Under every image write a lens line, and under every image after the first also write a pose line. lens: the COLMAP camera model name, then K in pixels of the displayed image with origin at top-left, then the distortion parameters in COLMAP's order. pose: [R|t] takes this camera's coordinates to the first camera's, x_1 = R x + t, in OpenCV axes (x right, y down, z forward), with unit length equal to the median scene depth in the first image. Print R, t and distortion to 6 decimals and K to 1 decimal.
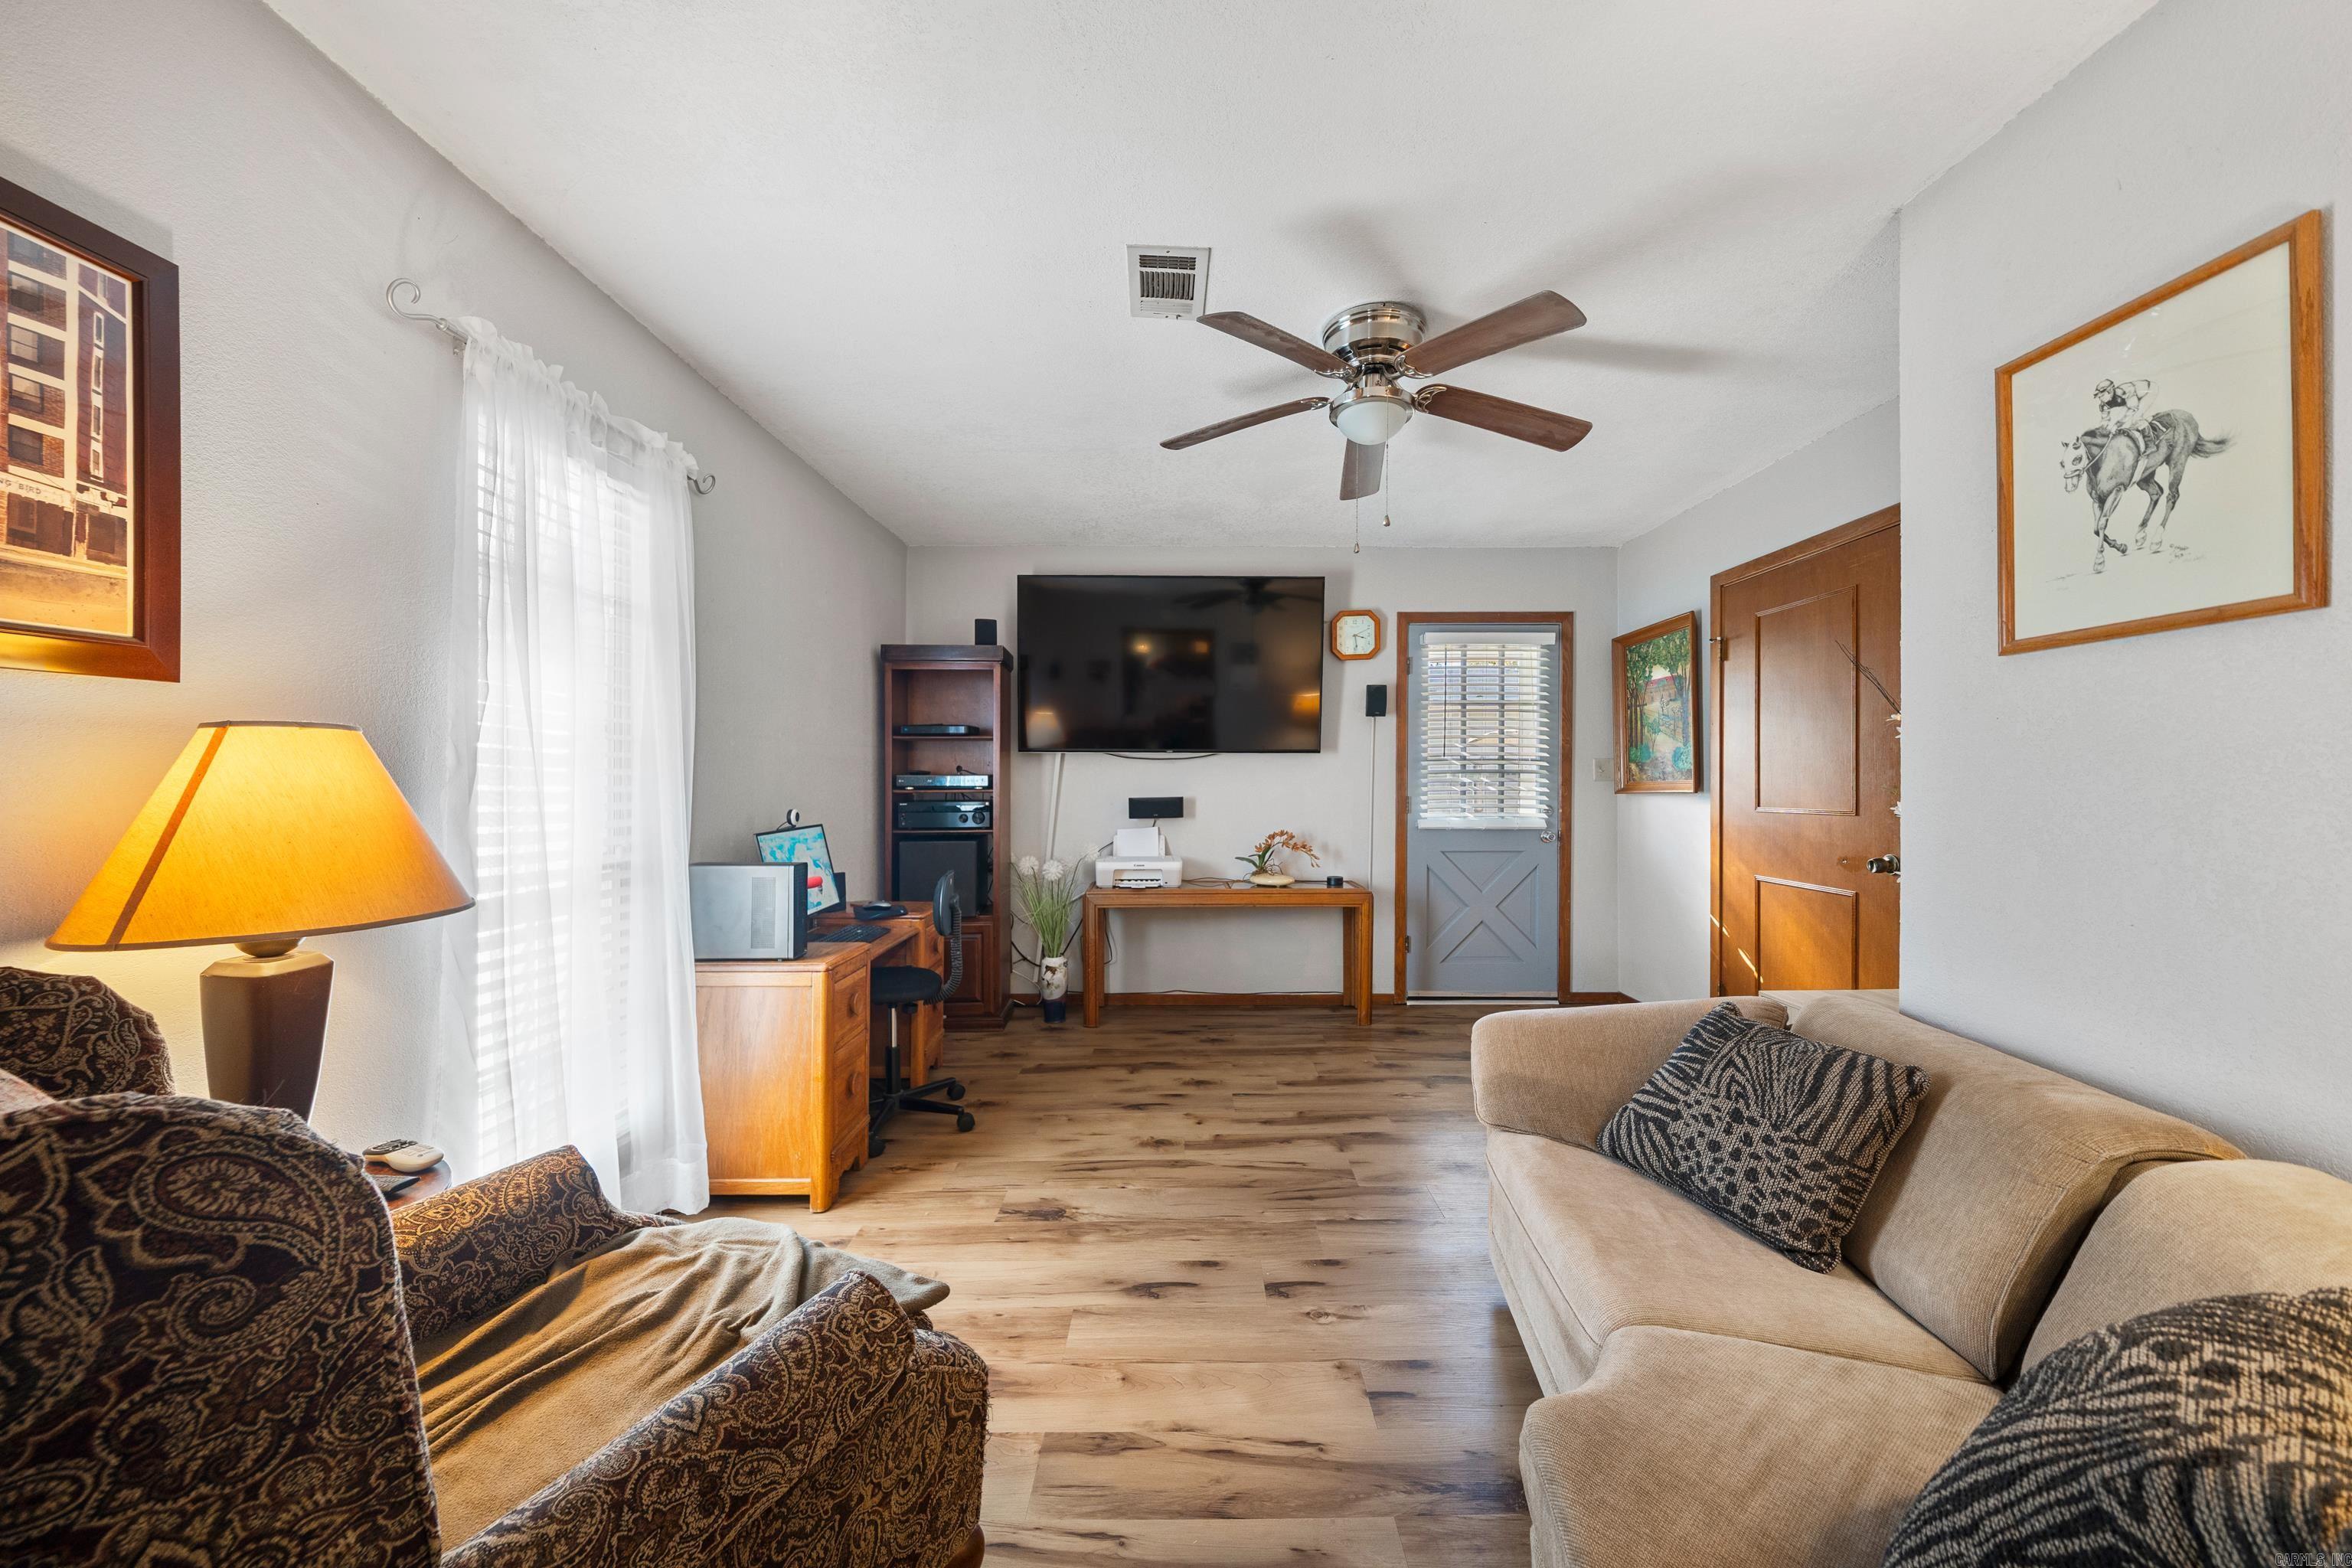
lens RADIAL K [[827.1, 0, 1196.2], [0, 827.1, 783.1], [0, 0, 1]] dist [-0.002756, -0.000149]
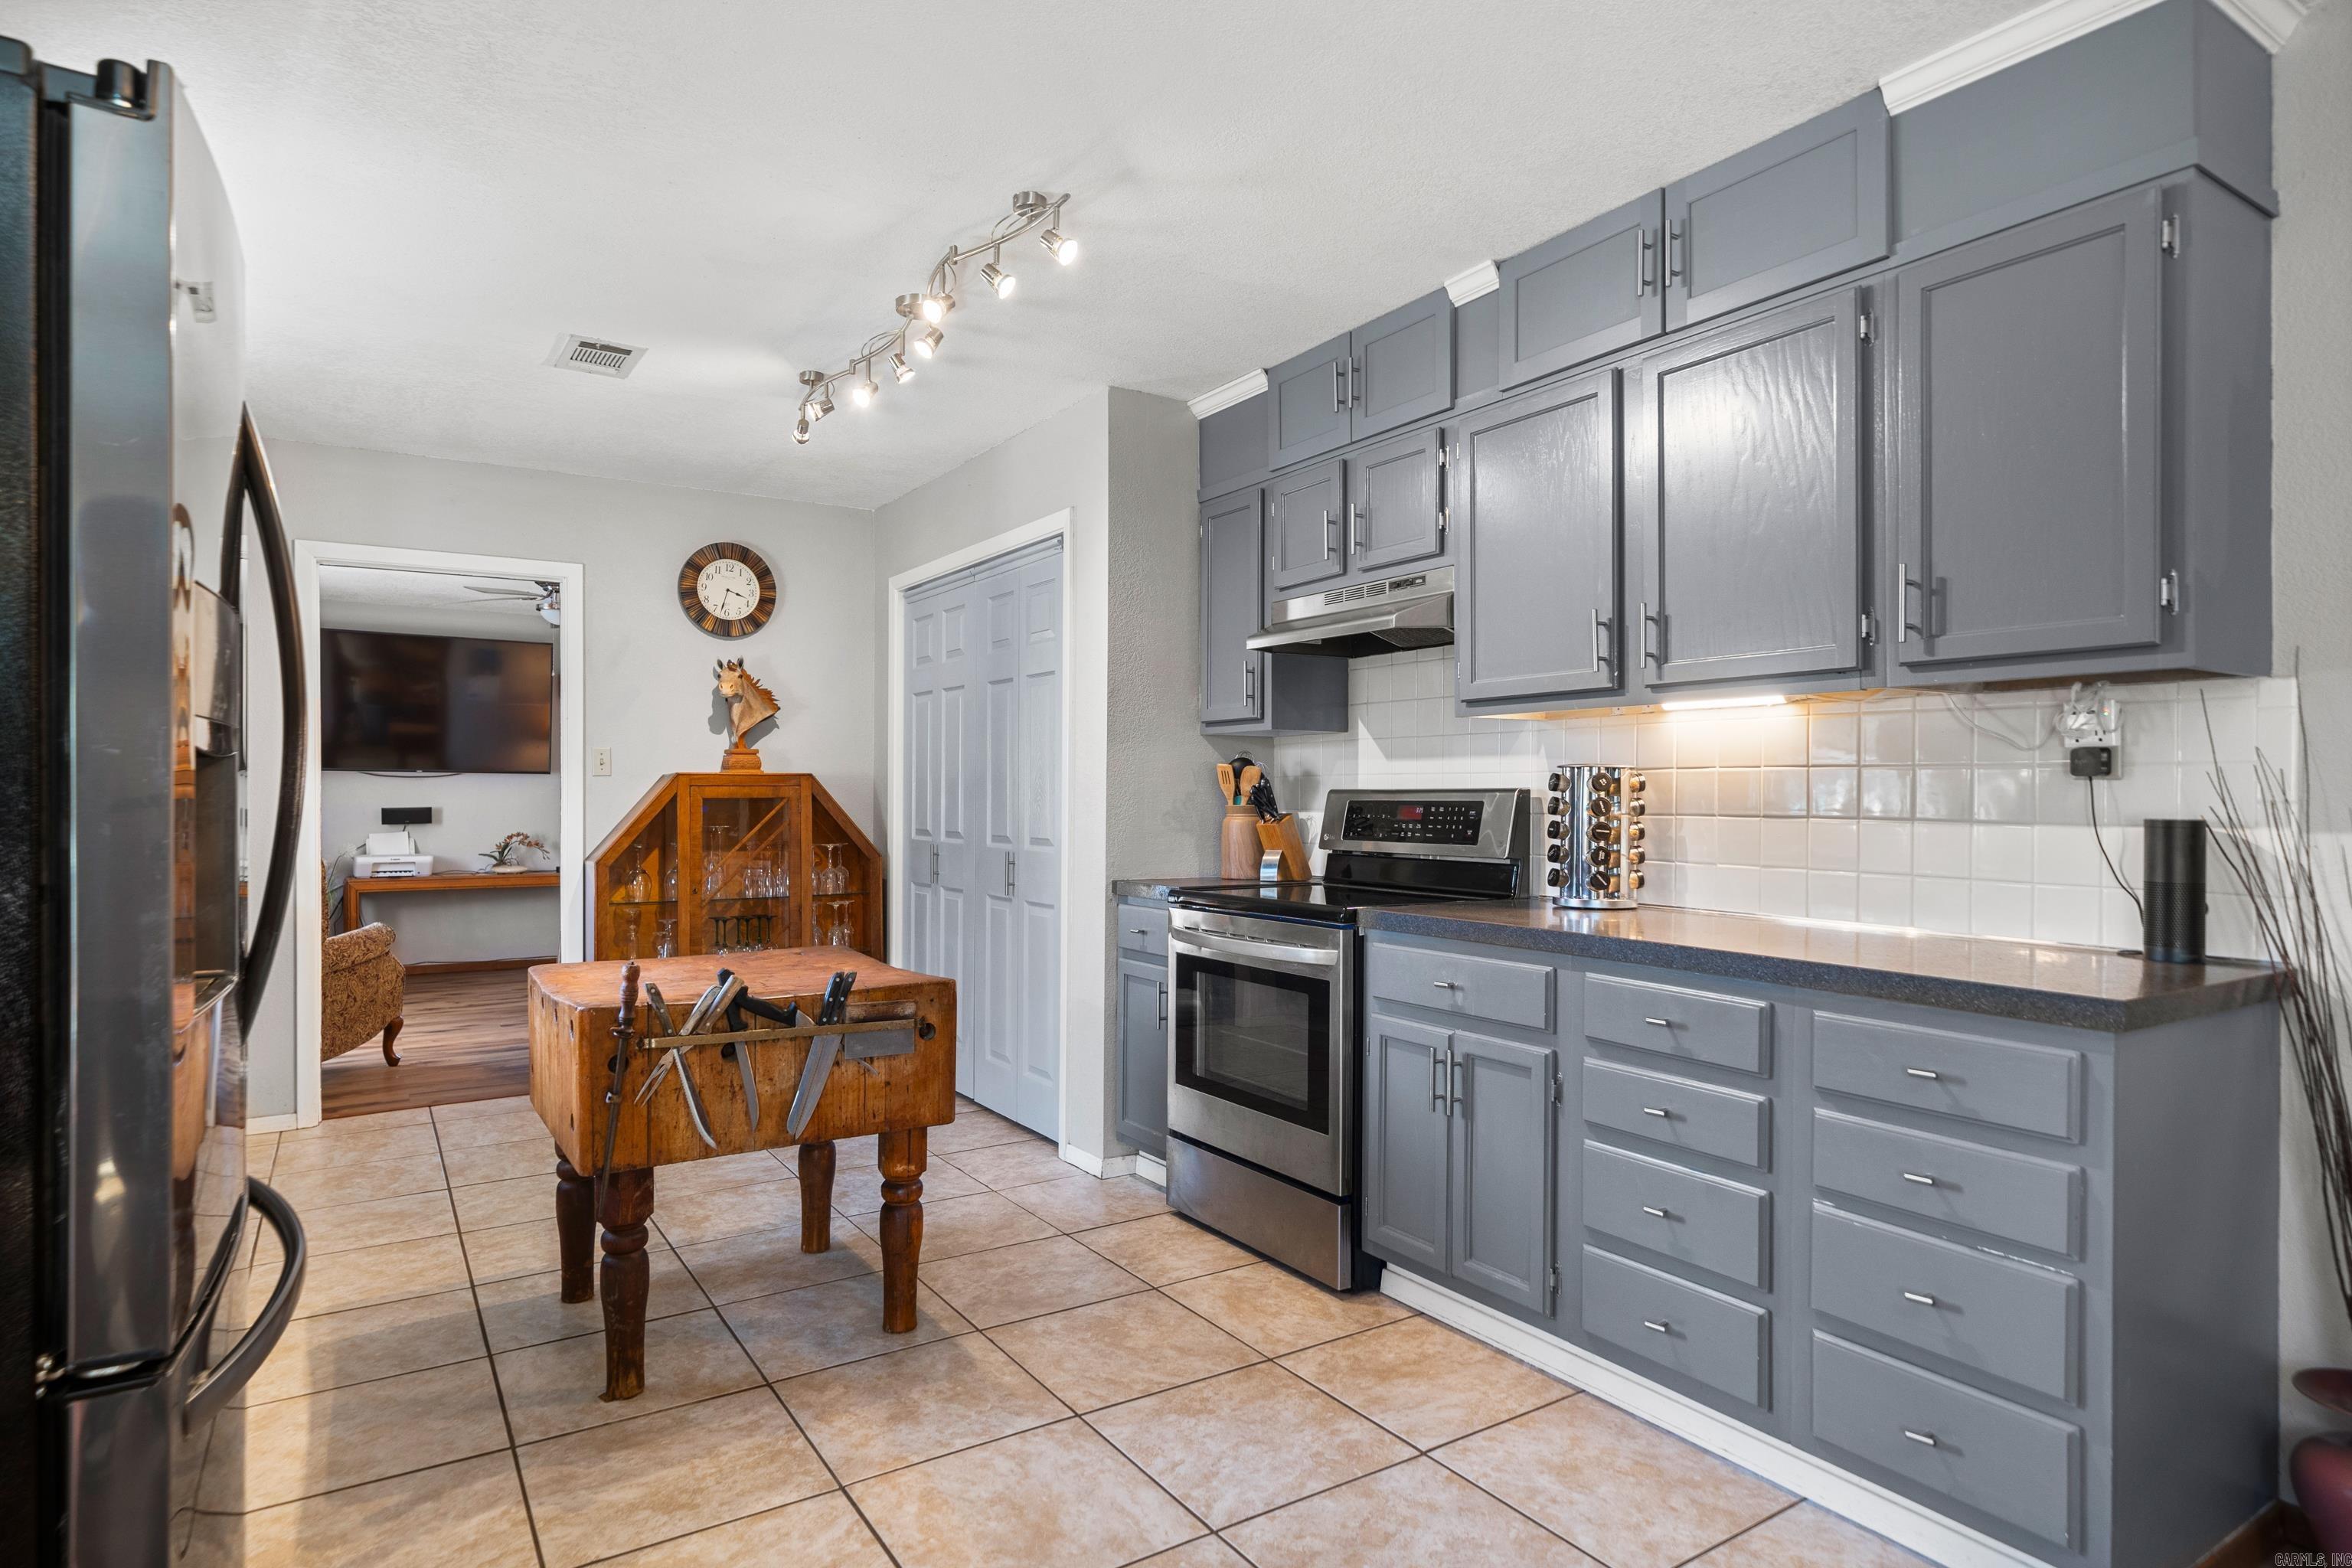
lens RADIAL K [[1276.1, 0, 1155.8], [0, 1276.1, 795.5], [0, 0, 1]] dist [0.001377, 0.001342]
pose [[0.854583, 0.003912, 0.519300, -0.155216], [-0.001232, 0.999984, -0.005506, 0.015196], [-0.519314, 0.004066, 0.854574, -2.299998]]
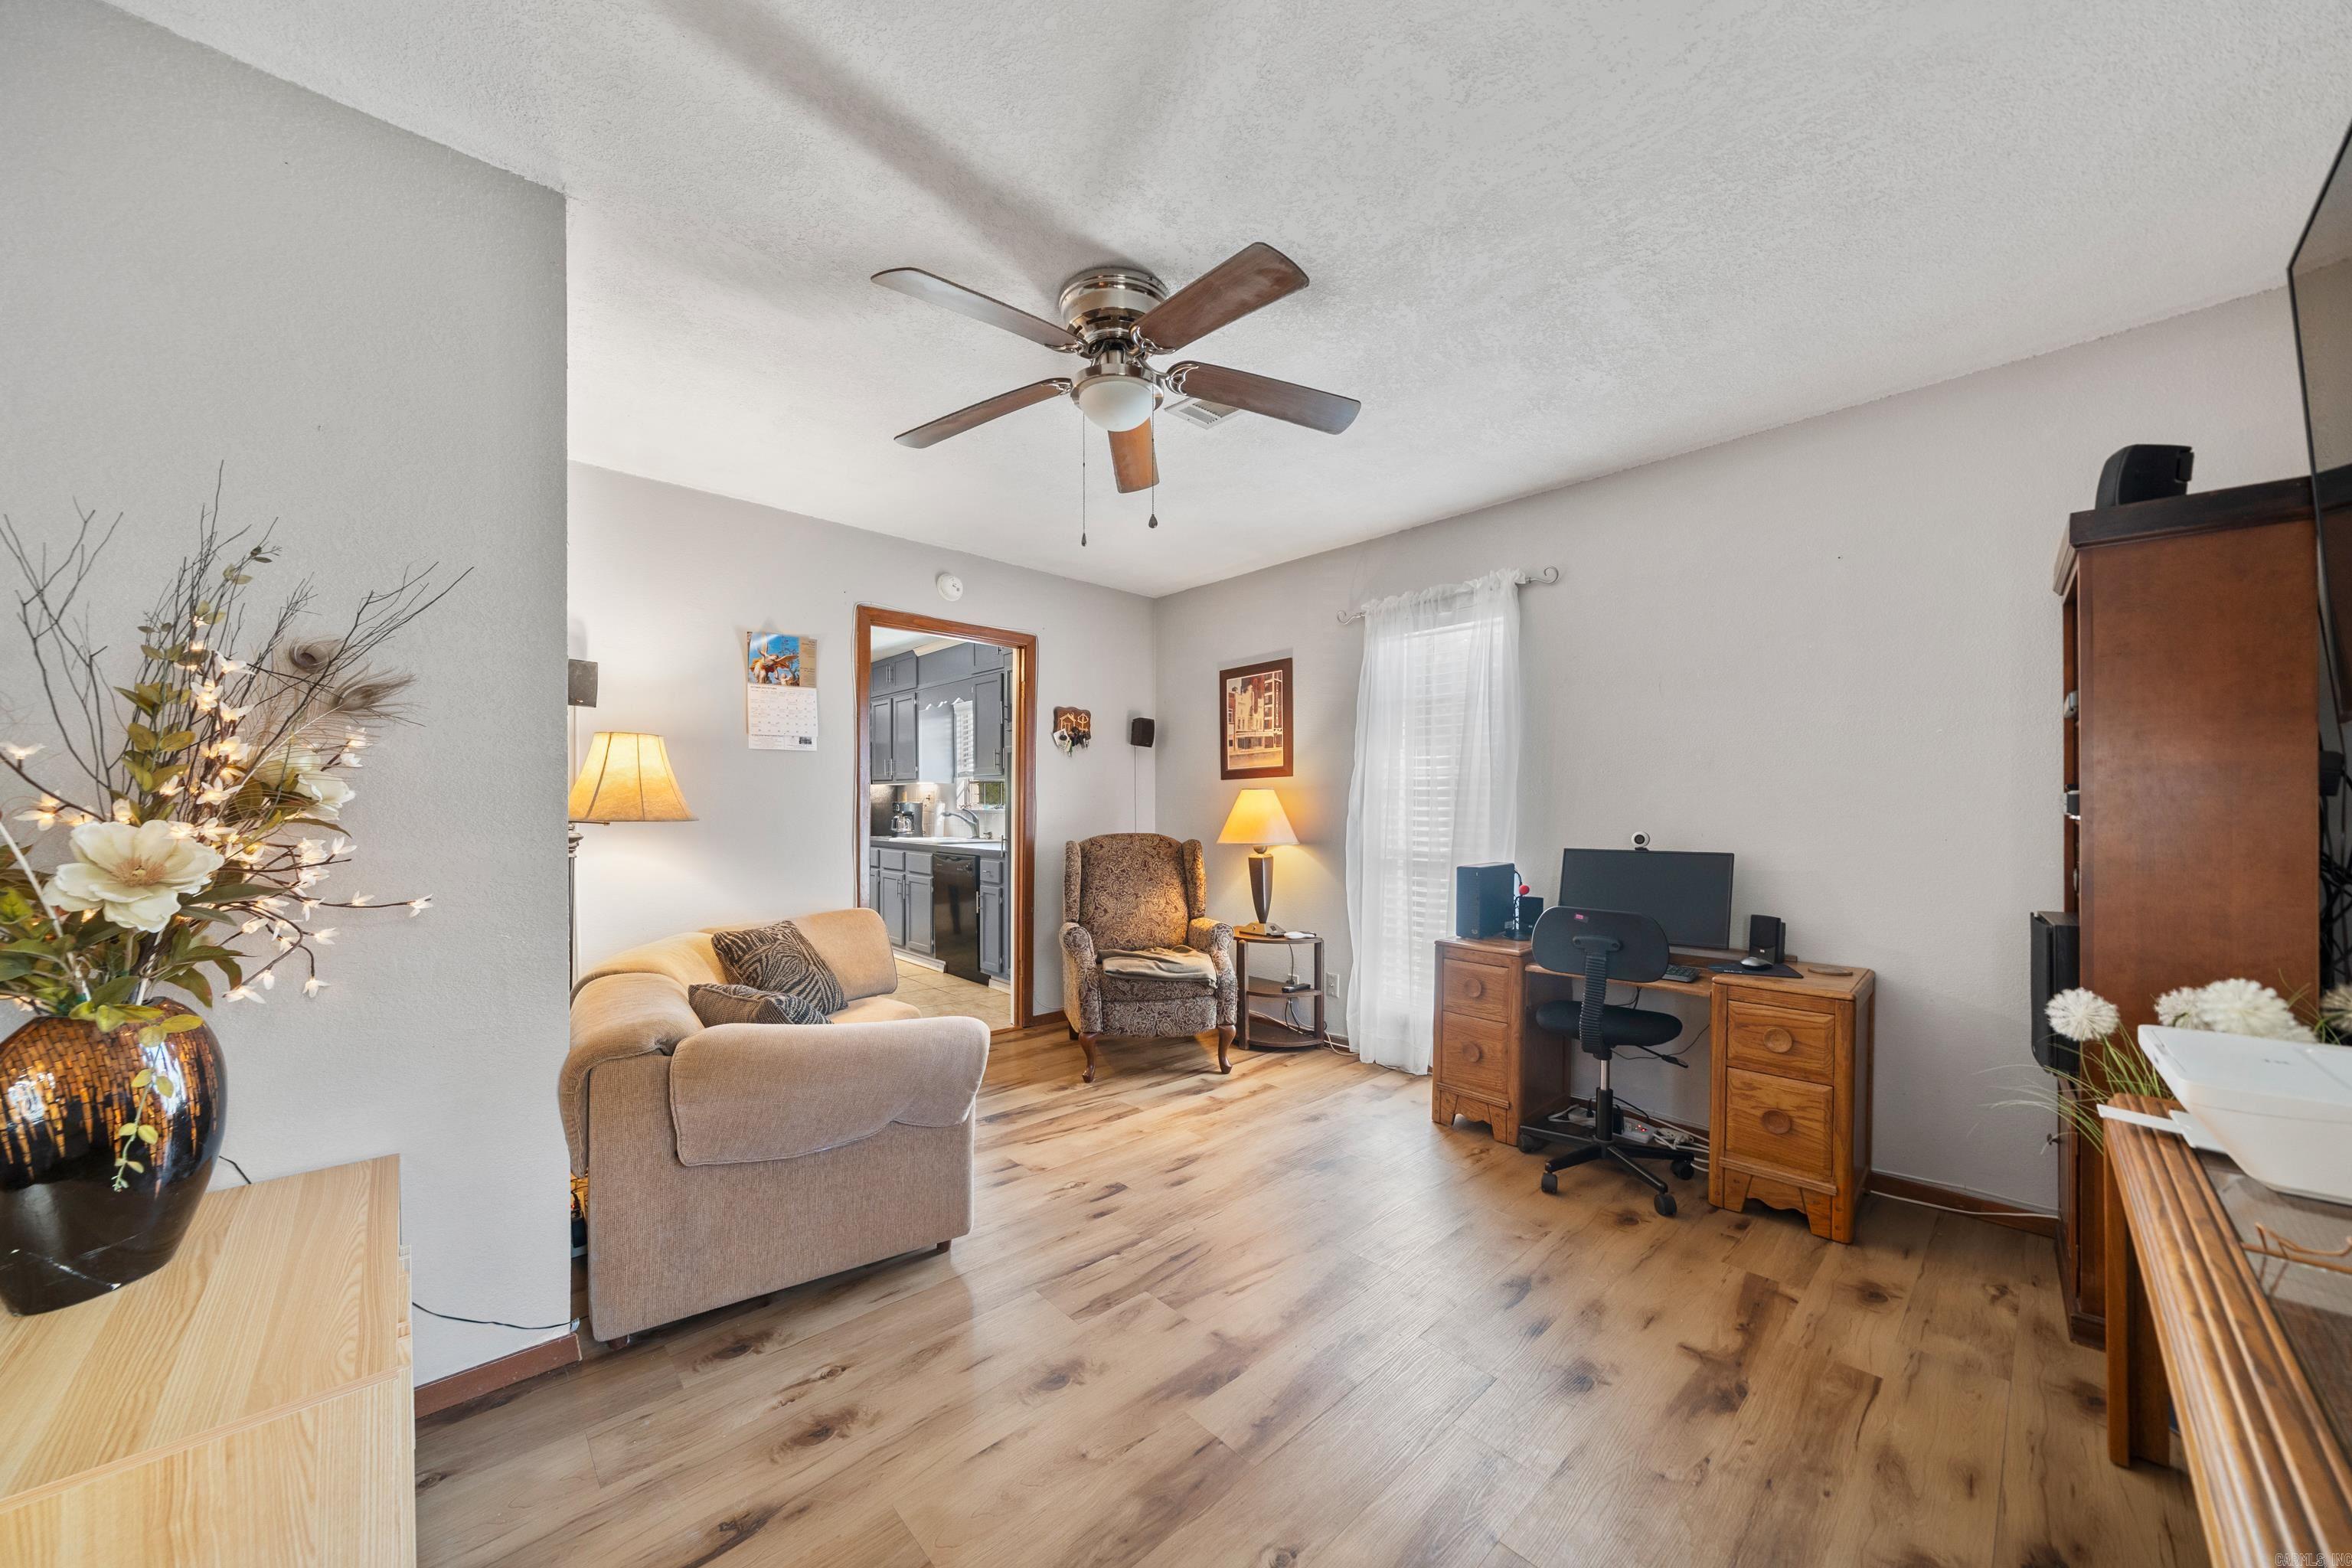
lens RADIAL K [[803.6, 0, 1177.3], [0, 803.6, 823.0], [0, 0, 1]] dist [-0.001013, -0.000049]
pose [[-0.739293, 0.012737, -0.673263, 0.721541], [-0.004480, 0.999706, 0.023833, -0.003059], [0.673369, 0.020636, -0.739019, 1.632049]]
